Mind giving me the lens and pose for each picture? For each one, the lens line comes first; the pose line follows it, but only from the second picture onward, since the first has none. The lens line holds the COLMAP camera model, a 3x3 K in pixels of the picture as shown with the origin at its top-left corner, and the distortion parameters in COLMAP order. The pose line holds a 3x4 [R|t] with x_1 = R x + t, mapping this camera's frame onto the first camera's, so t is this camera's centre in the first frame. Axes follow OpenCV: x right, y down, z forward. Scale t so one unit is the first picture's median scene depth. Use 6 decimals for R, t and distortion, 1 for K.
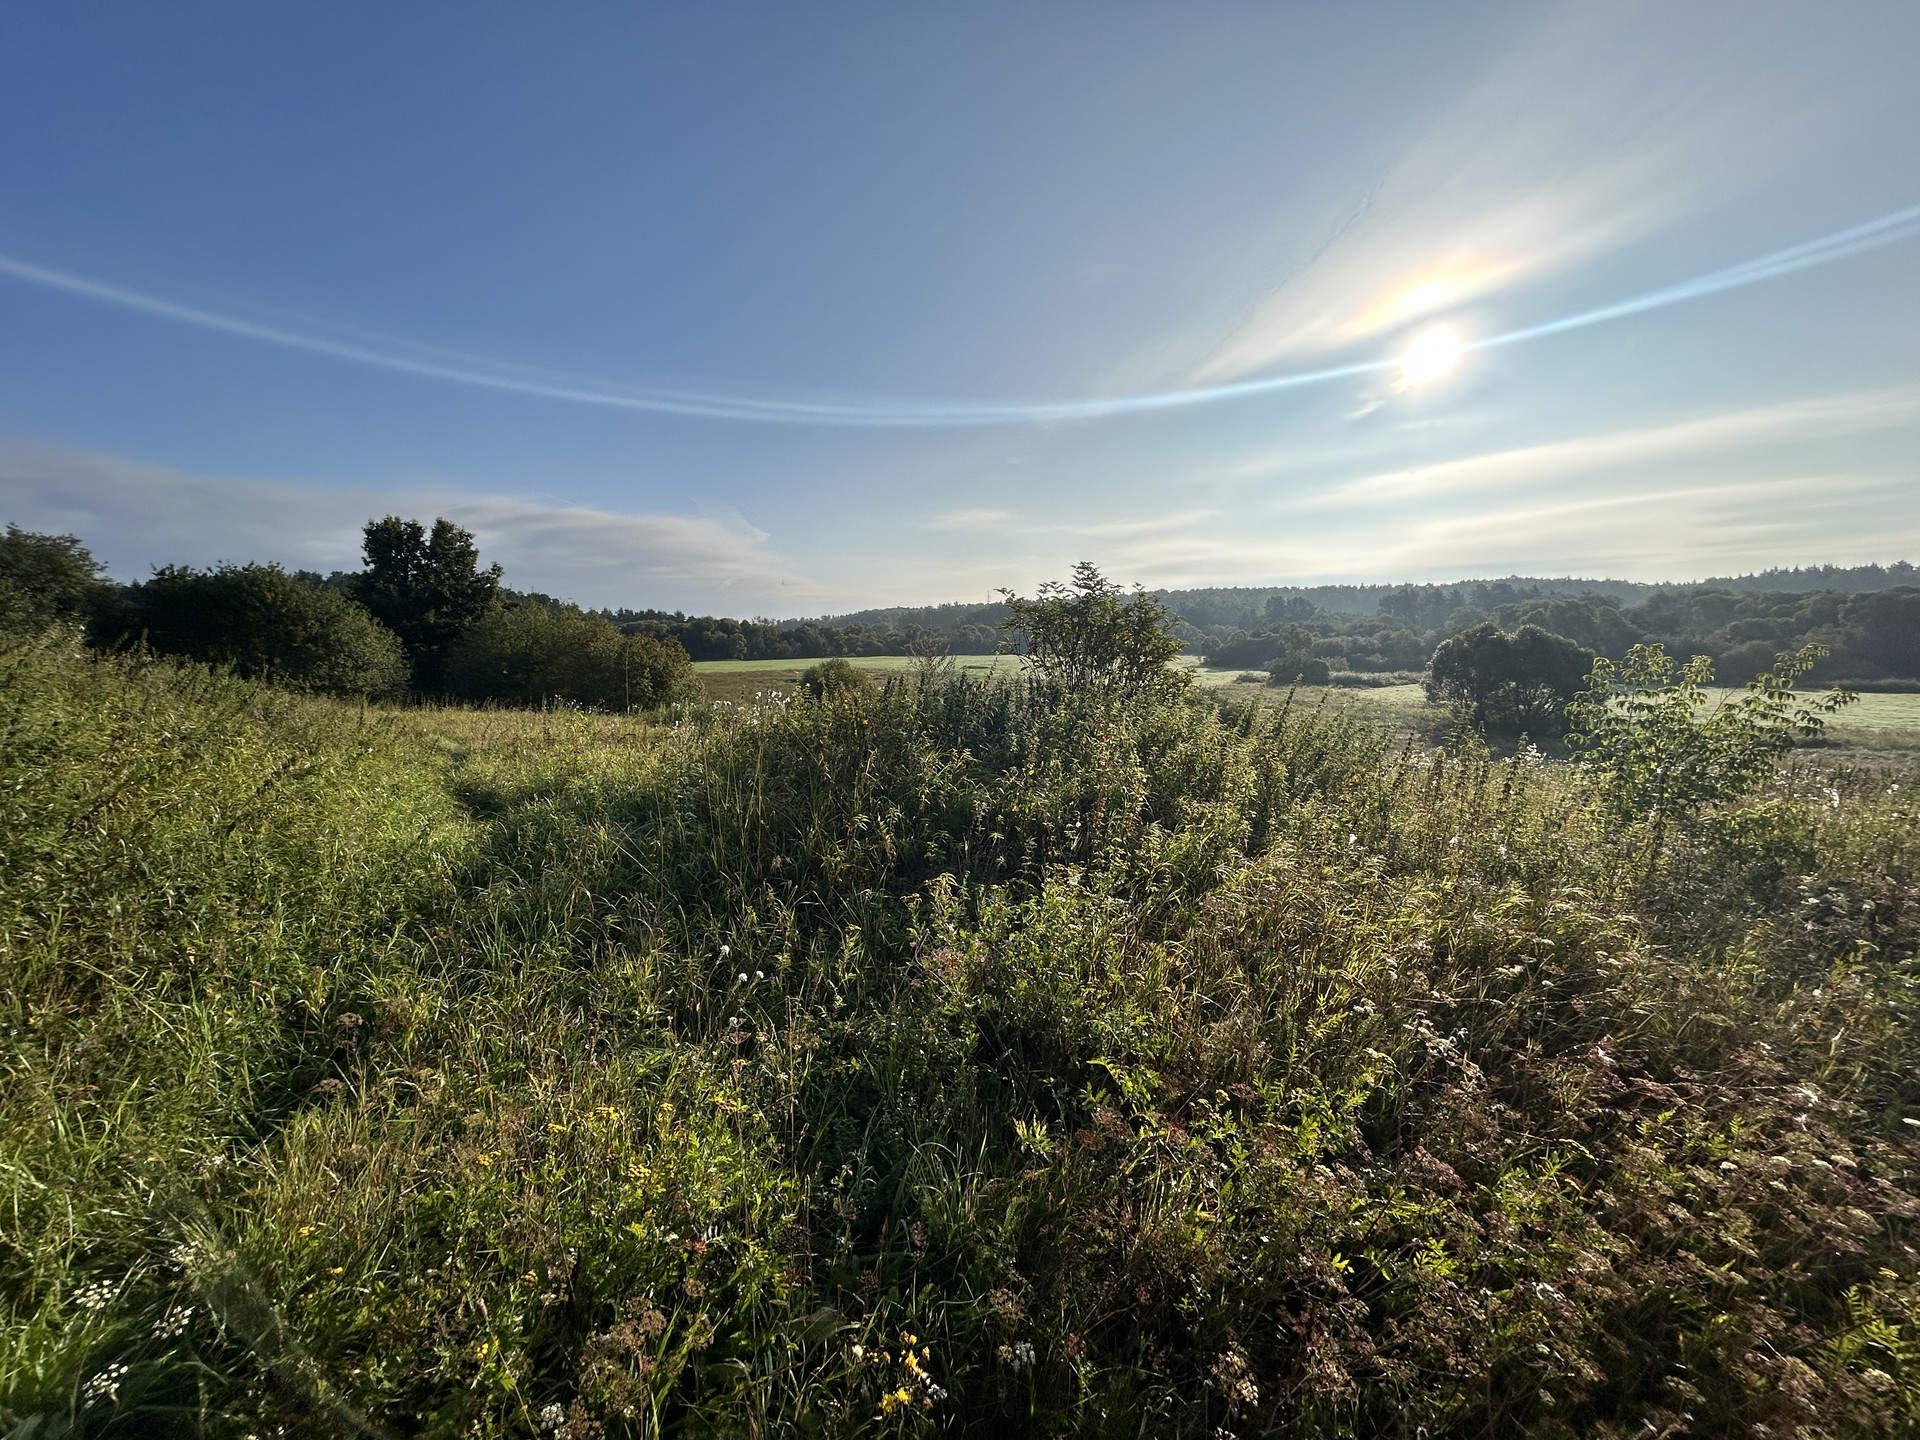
lens RADIAL K [[767.2, 0, 956.4], [0, 767.2, 714.3], [0, 0, 1]] dist [-0.000836, 0.000228]
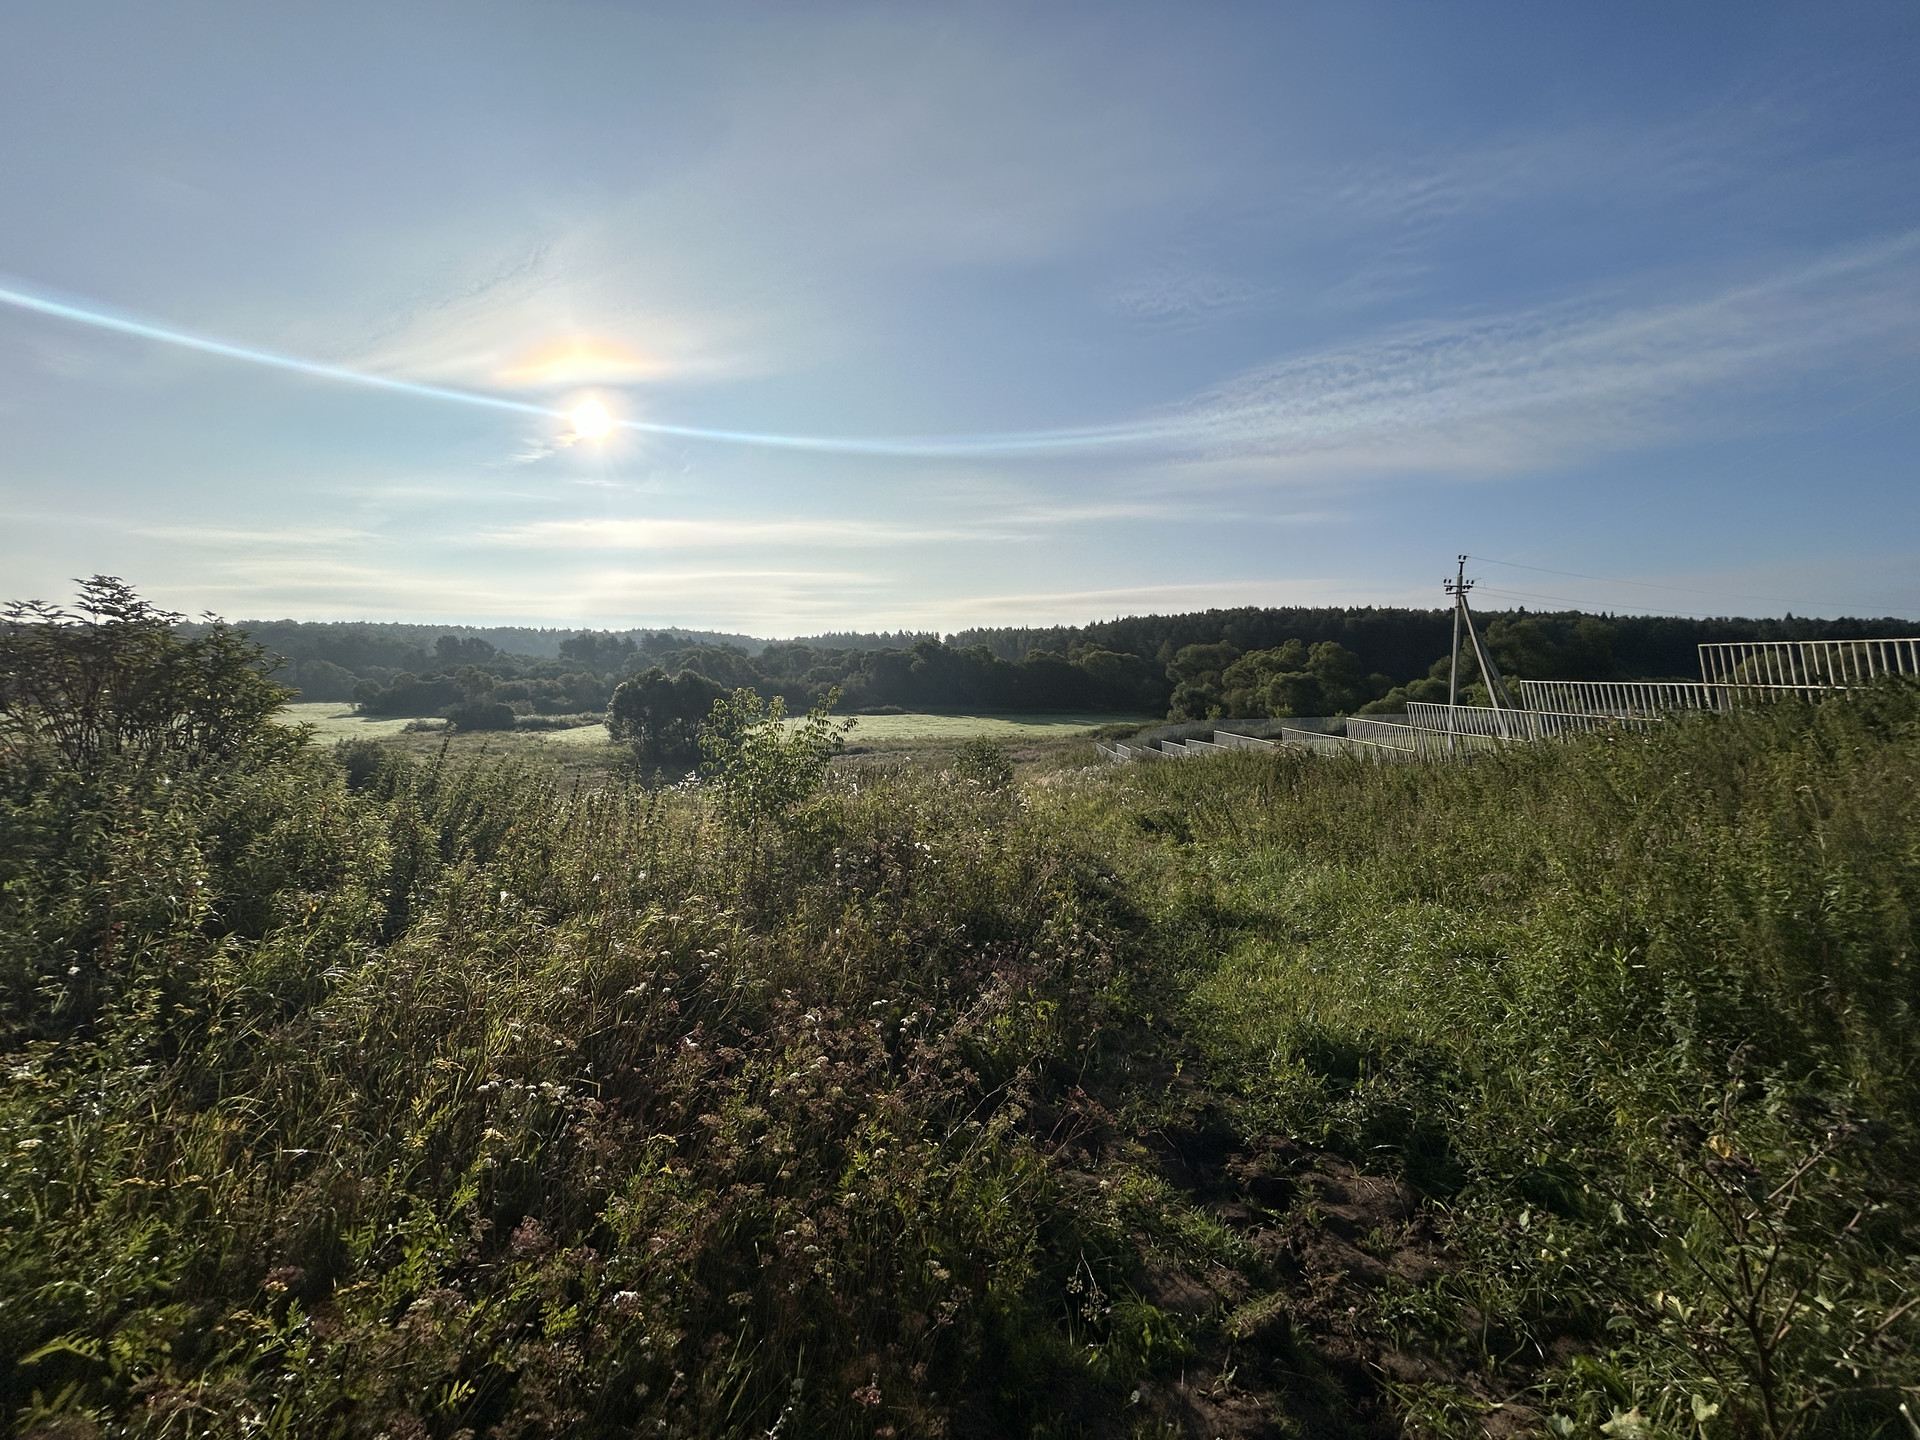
lens RADIAL K [[767.2, 0, 955.8], [0, 767.2, 711.8], [0, 0, 1]] dist [-0.000836, 0.000228]
pose [[0.563628, -0.035786, 0.825253, 0.048423], [0.083740, 0.996389, -0.013985, -0.005767], [-0.821773, 0.076989, 0.564590, -0.018166]]
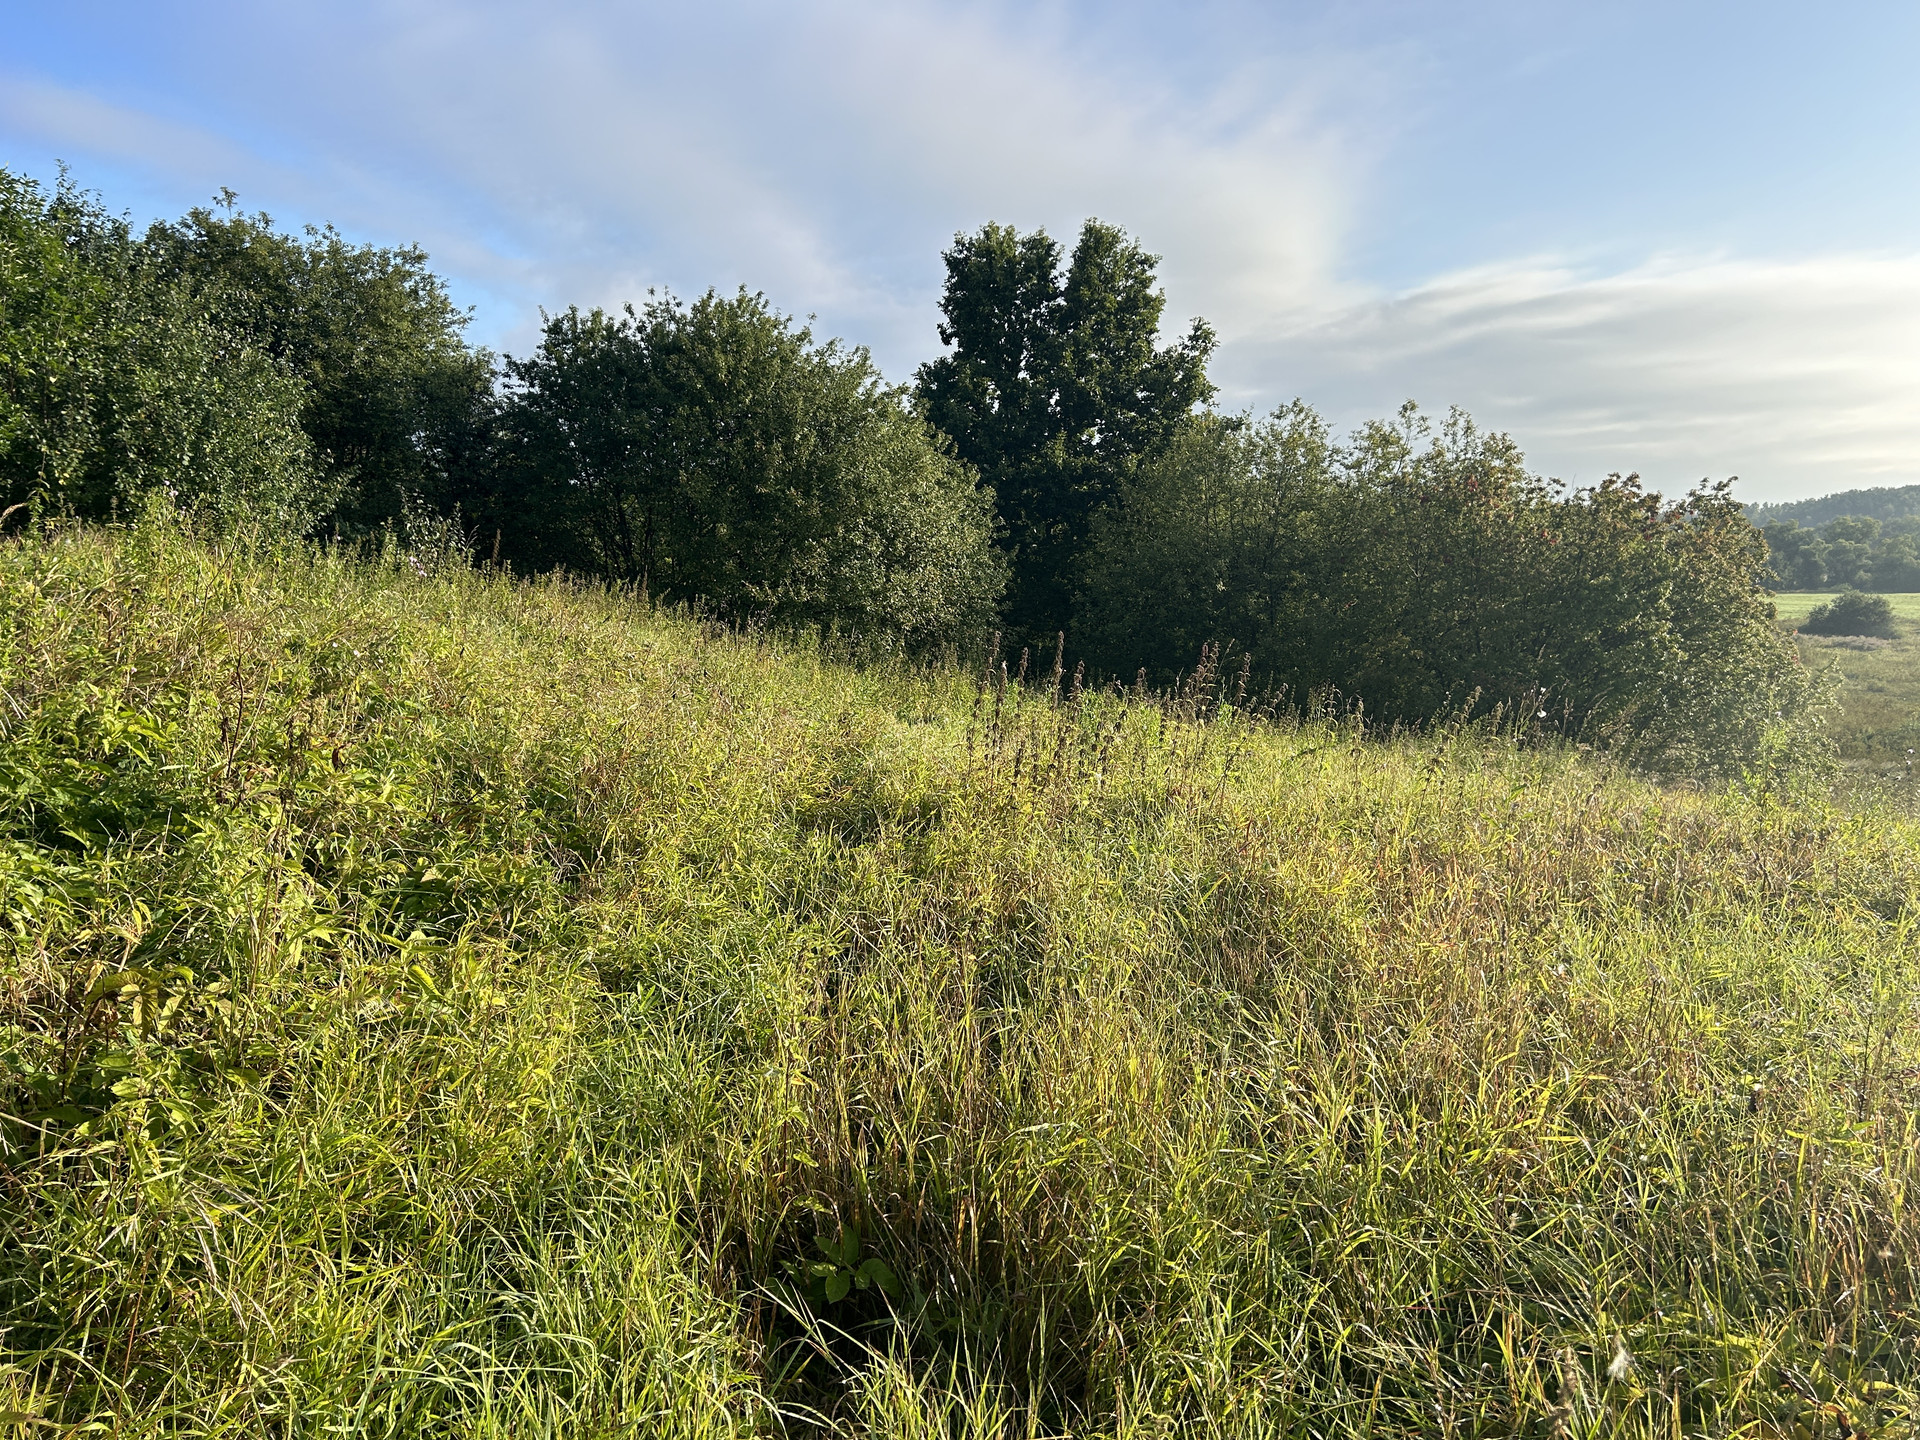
lens RADIAL K [[1421.6, 0, 963.7], [0, 1421.6, 727.1], [0, 0, 1]] dist [0.060122, -0.068830]
pose [[0.795729, 0.084013, -0.599797, -3.526658], [-0.070747, 0.996446, 0.045714, -0.141012], [0.601506, 0.006058, 0.798845, 4.978709]]
